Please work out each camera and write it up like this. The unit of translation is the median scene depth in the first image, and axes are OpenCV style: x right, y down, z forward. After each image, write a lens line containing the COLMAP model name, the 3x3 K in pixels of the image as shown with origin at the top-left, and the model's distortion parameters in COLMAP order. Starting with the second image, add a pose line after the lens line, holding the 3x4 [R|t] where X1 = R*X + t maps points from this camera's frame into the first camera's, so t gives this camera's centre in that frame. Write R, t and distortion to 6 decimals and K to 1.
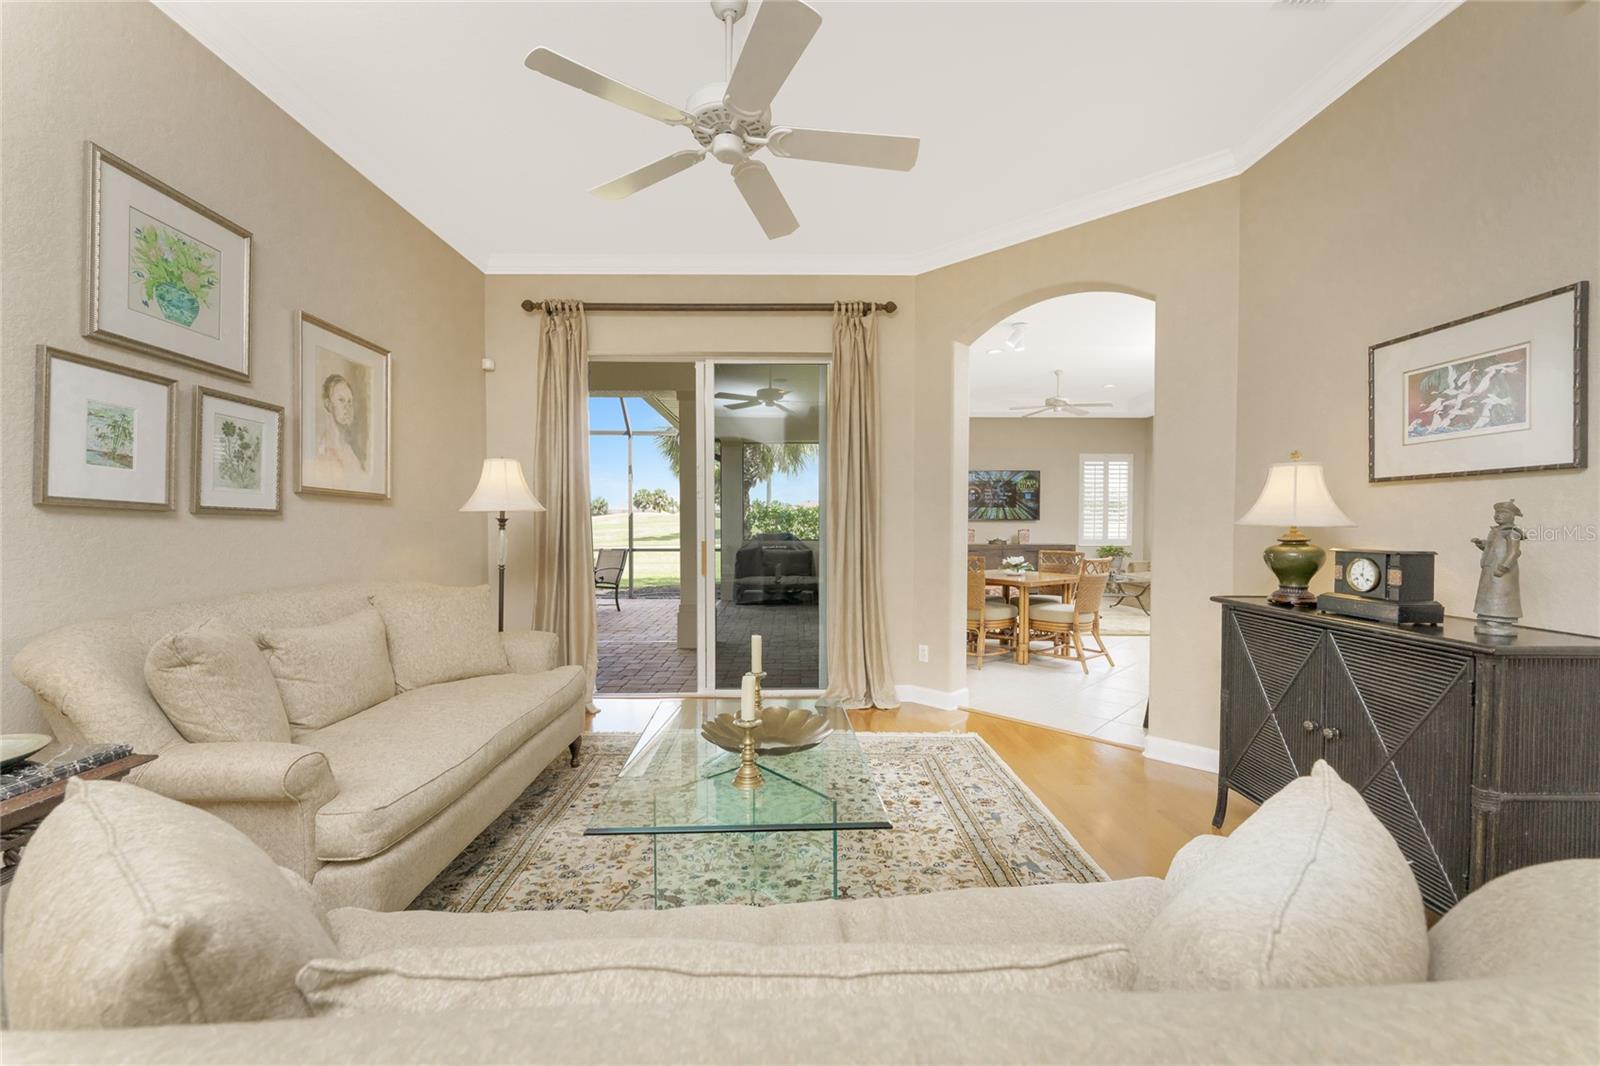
lens RADIAL K [[645.4, 0, 795.6], [0, 645.4, 530.2], [0, 0, 1]] dist [0.002510, -0.001295]
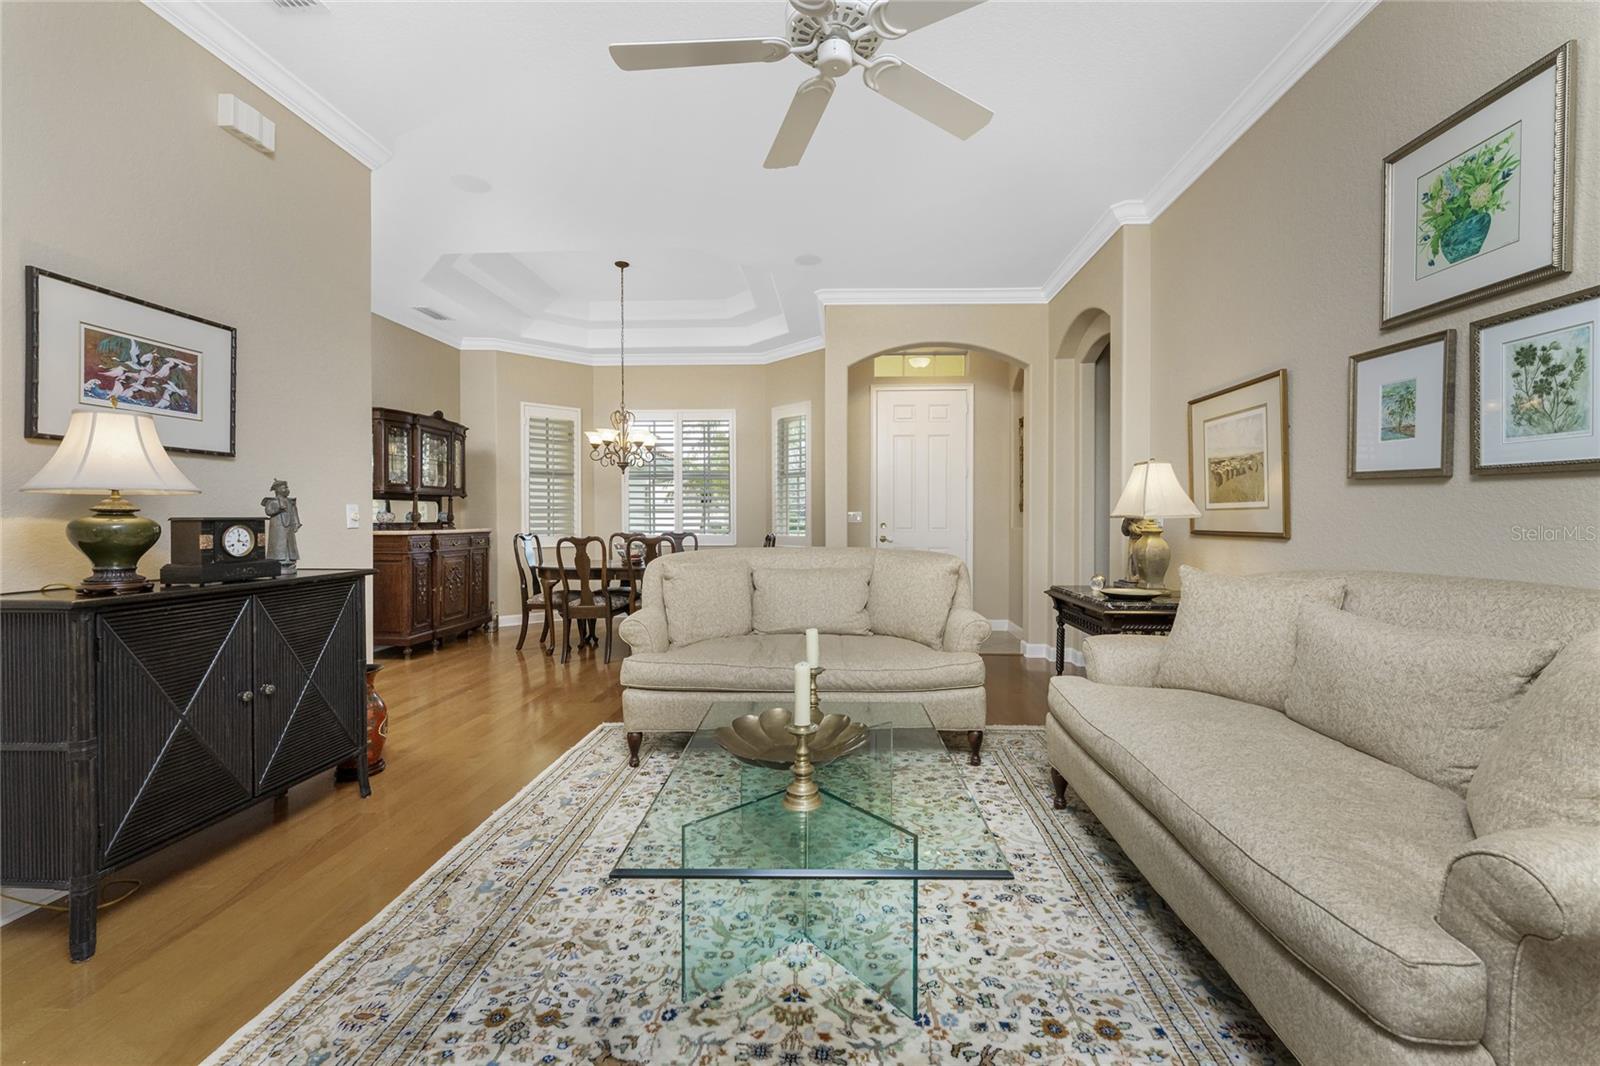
lens RADIAL K [[645.4, 0, 809.6], [0, 645.4, 519.4], [0, 0, 1]] dist [0.002510, -0.001295]
pose [[-0.998141, -0.000030, 0.060951, -0.125878], [0.001001, 0.999857, 0.016883, 0.015995], [-0.060943, 0.016912, -0.997998, 1.939234]]
